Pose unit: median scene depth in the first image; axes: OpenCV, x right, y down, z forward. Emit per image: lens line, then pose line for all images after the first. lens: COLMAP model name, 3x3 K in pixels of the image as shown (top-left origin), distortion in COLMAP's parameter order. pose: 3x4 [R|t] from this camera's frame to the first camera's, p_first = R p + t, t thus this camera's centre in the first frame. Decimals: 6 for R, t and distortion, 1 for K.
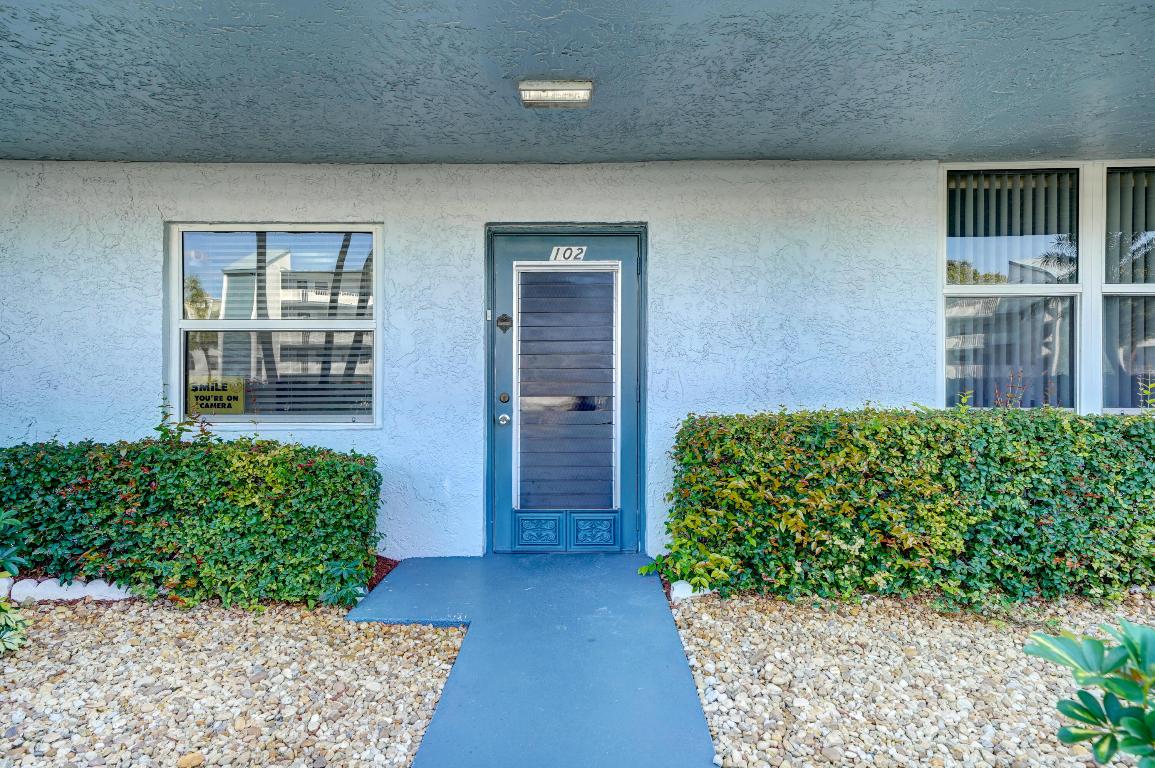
lens RADIAL K [[635.9, 0, 577.3], [0, 635.9, 381.4], [0, 0, 1]] dist [0.021746, -0.000183]
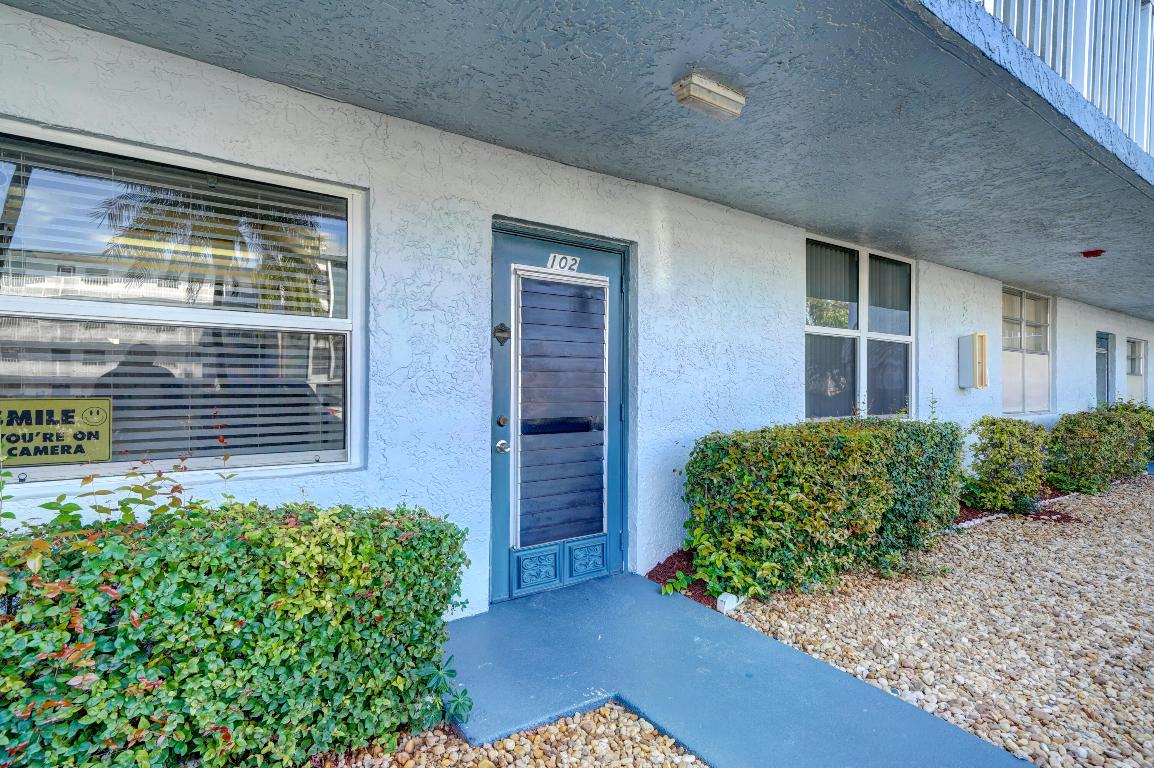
lens RADIAL K [[582.8, 0, 577.3], [0, 582.8, 385.5], [0, 0, 1]] dist [0.016873, 0.000648]
pose [[0.807717, 0.005440, 0.589545, -0.503780], [-0.005678, 0.999983, -0.001448, -0.021694], [-0.589543, -0.002178, 0.807734, 0.308178]]
